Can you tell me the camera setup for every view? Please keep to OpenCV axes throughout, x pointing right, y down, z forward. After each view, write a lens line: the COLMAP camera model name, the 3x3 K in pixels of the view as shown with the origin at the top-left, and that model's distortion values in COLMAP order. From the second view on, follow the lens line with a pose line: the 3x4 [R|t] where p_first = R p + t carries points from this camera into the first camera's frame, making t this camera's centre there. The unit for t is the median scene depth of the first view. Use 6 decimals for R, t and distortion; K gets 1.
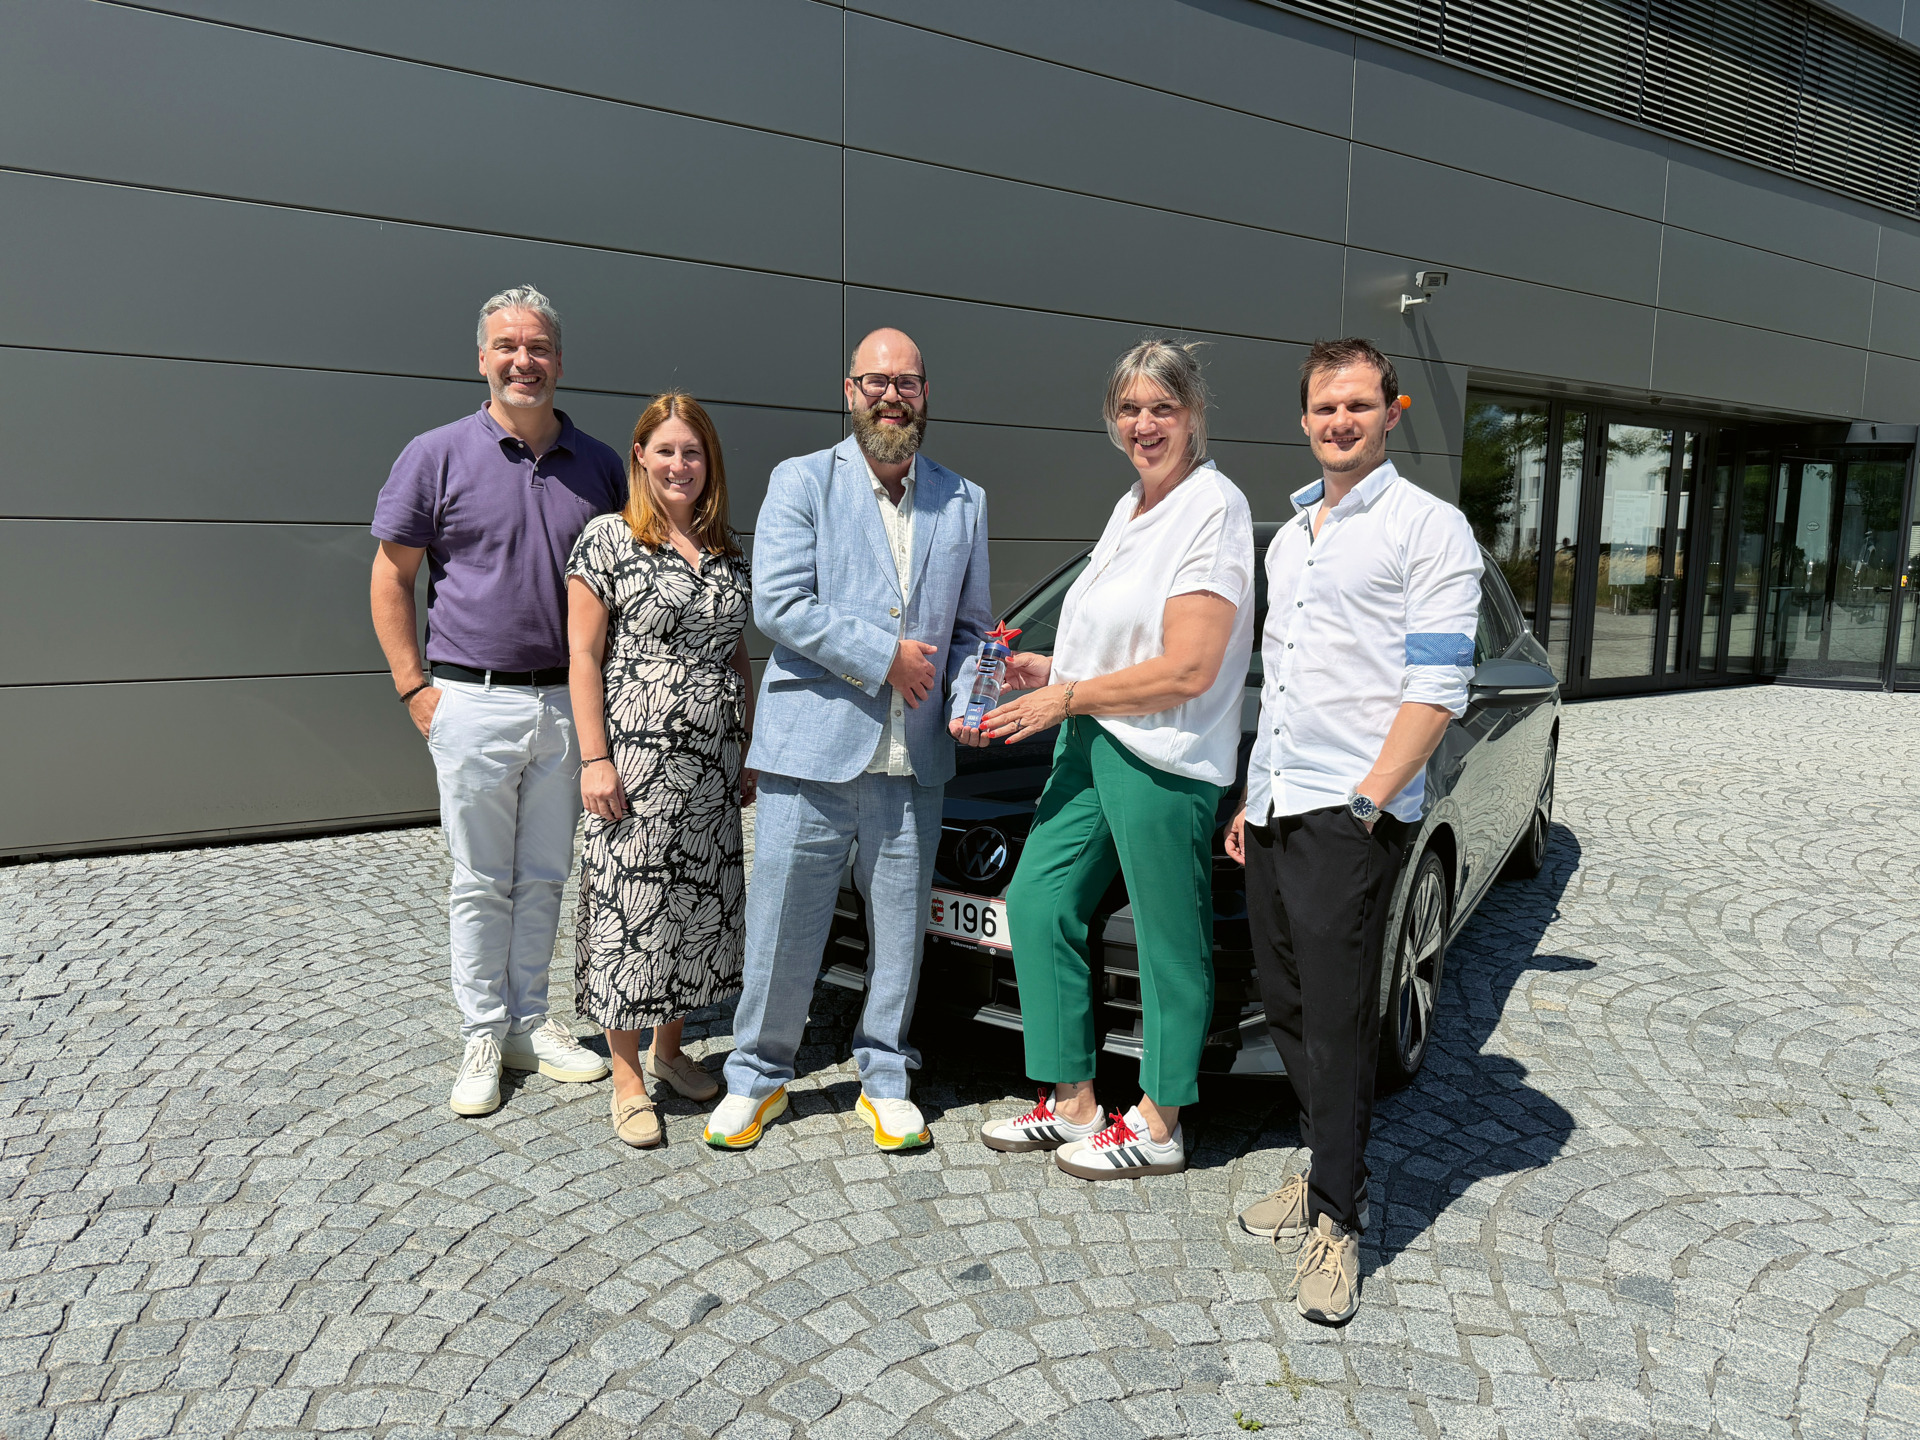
lens RADIAL K [[1380.0, 0, 974.8], [0, 1380.0, 711.5], [0, 0, 1]] dist [-0.015301, 0.000622]
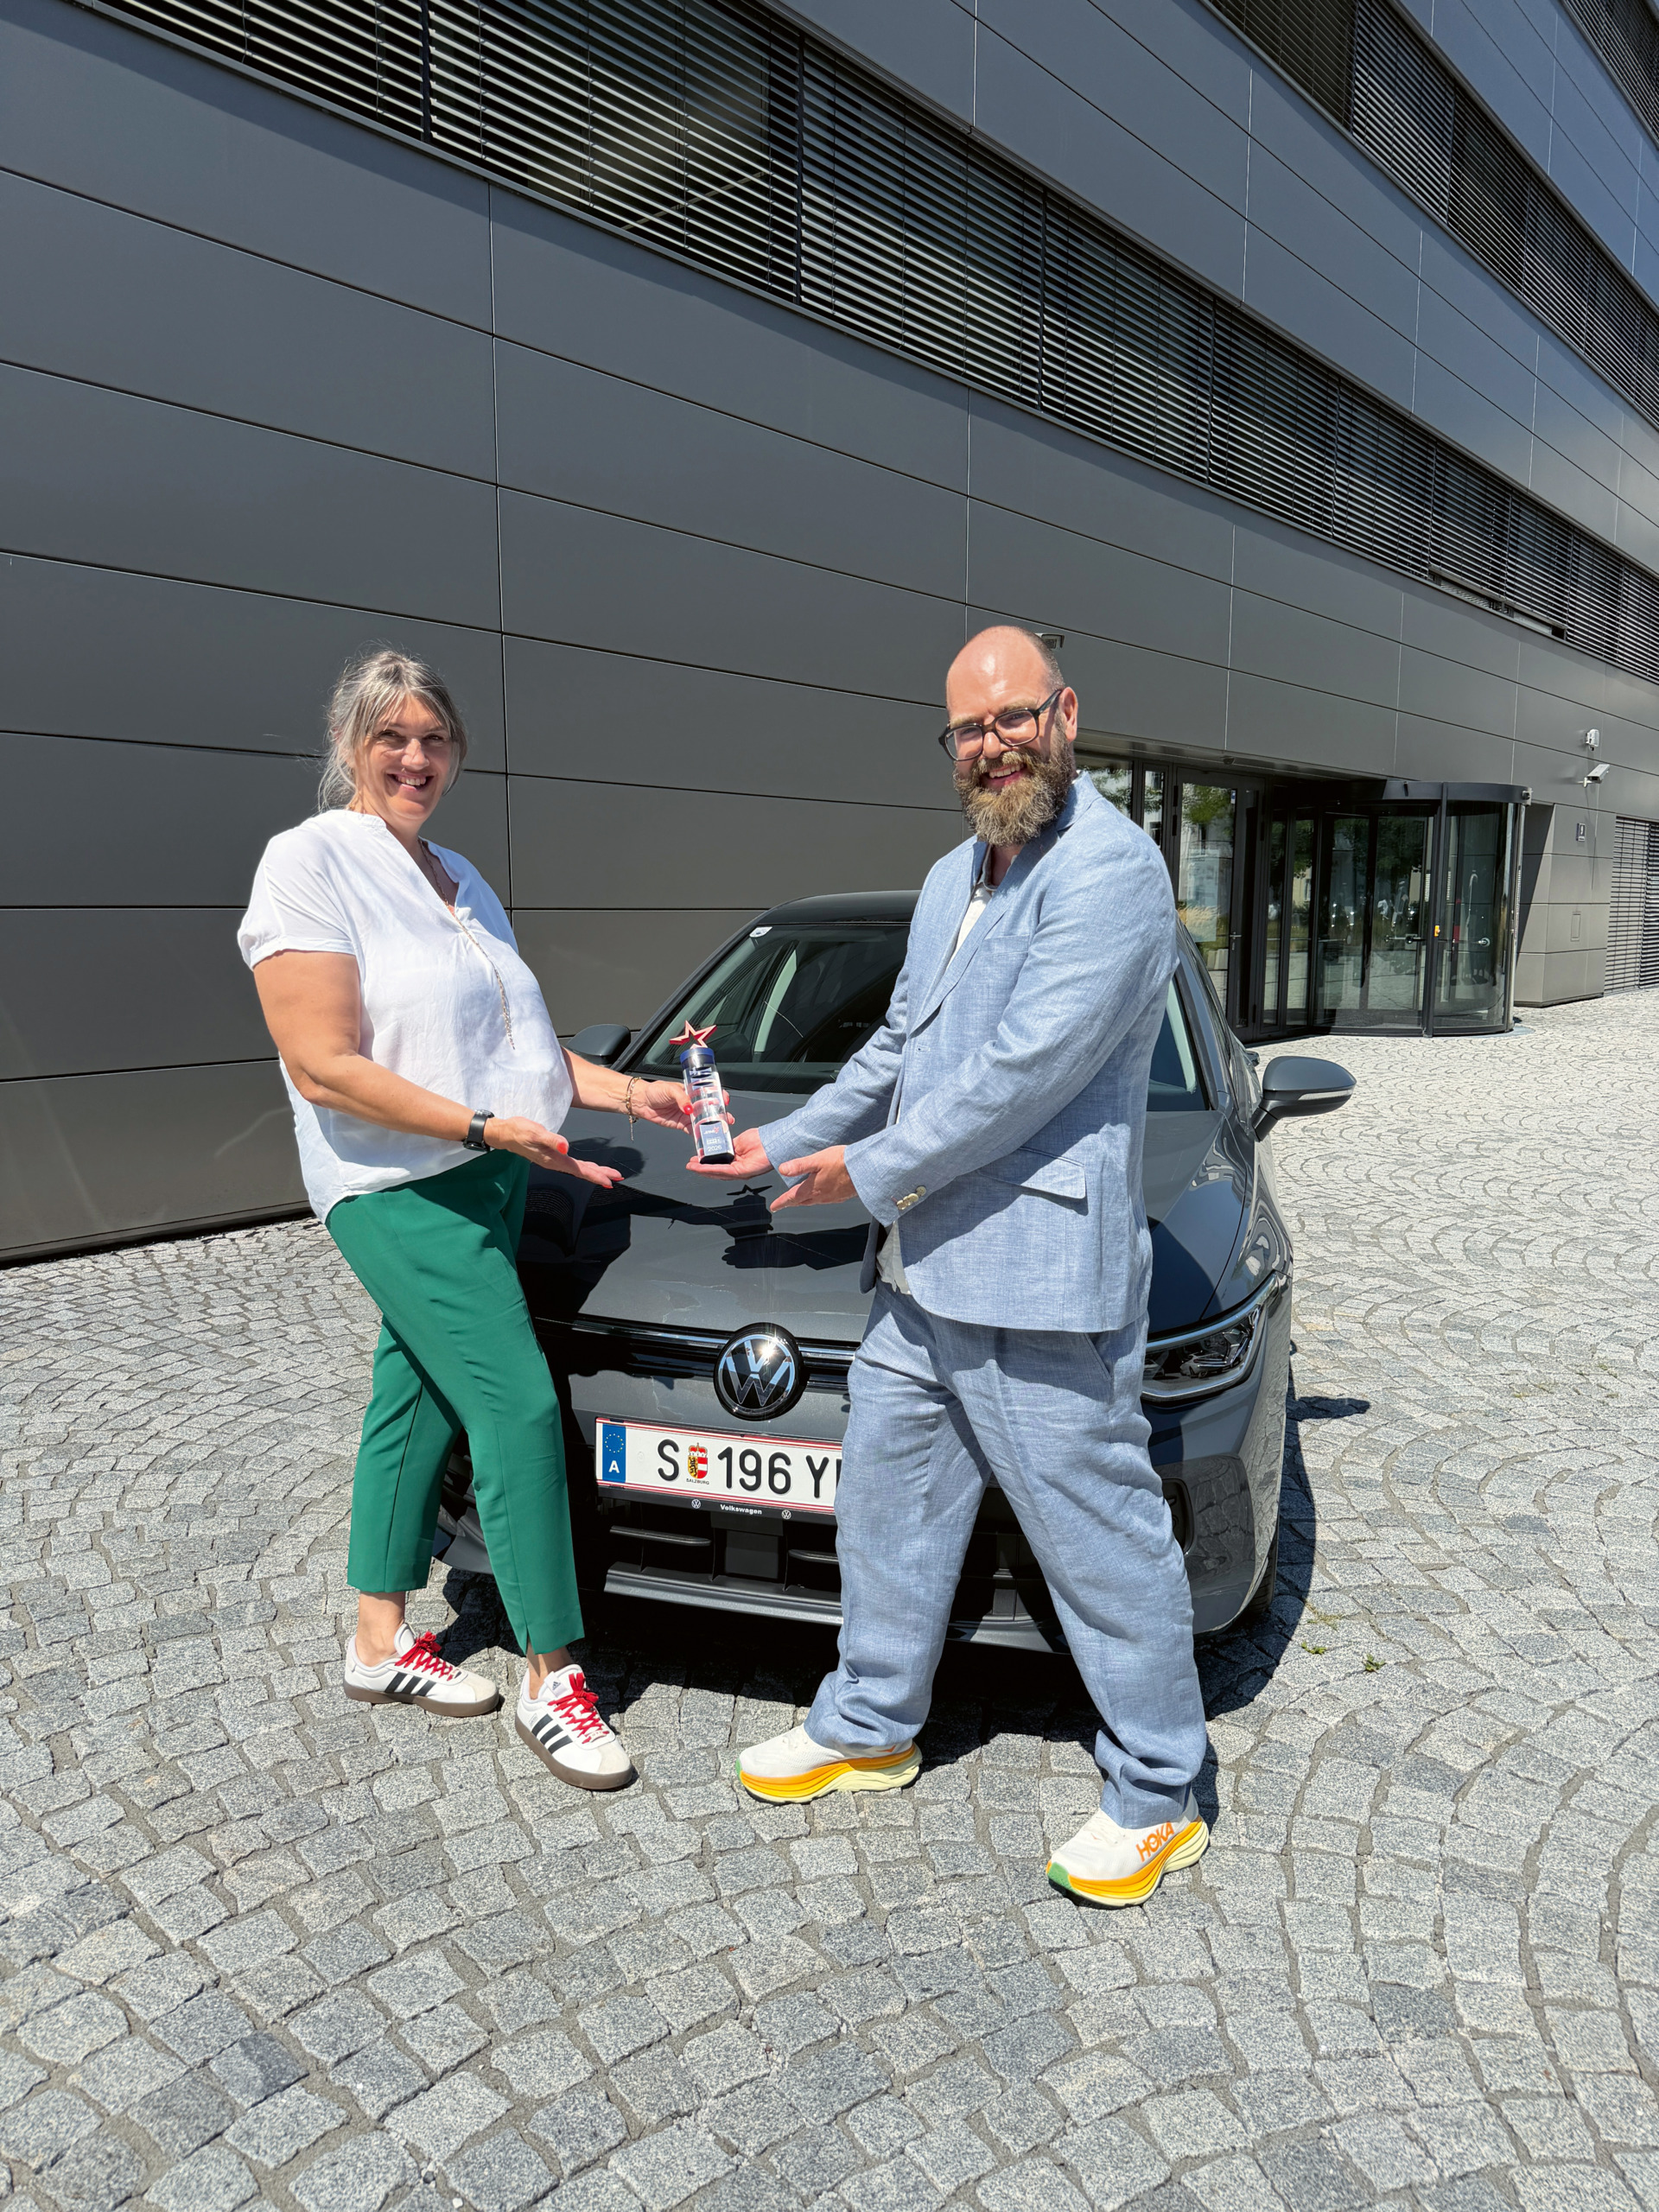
lens RADIAL K [[1589.9, 0, 822.2], [0, 1589.9, 1109.9], [0, 0, 1]] dist [-0.015301, 0.000622]
pose [[0.961514, -0.050665, 0.270045, -0.303827], [0.047925, 0.998711, 0.016736, -0.003320], [-0.270544, -0.003150, 0.962702, -0.125458]]
